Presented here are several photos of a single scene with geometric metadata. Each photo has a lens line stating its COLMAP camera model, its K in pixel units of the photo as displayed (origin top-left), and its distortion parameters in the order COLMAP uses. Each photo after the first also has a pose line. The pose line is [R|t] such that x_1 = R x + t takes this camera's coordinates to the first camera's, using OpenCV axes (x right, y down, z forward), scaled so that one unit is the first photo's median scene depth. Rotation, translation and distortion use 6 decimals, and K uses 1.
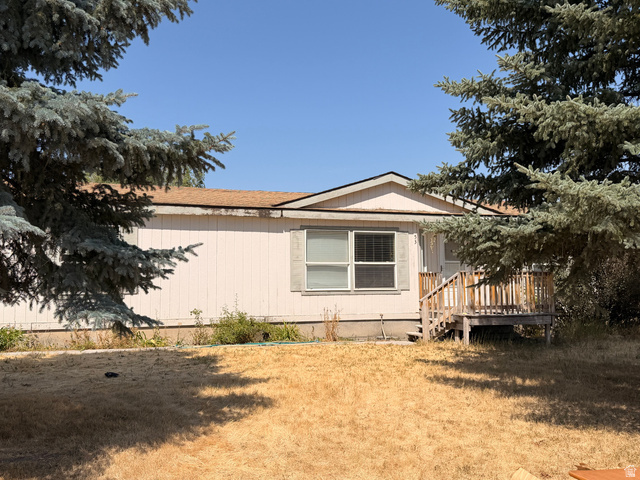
lens RADIAL K [[564.2, 0, 317.7], [0, 564.2, 240.4], [0, 0, 1]] dist [0.077558, -0.014010]
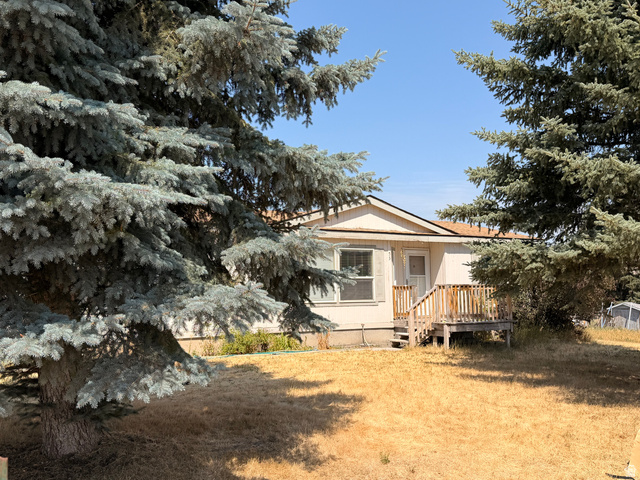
lens RADIAL K [[564.2, 0, 317.4], [0, 564.2, 243.8], [0, 0, 1]] dist [0.077558, -0.014010]
pose [[0.980763, 0.010491, 0.194918, -0.204705], [-0.007484, 0.999841, -0.016160, -0.007840], [-0.195057, 0.014390, 0.980686, -0.072020]]
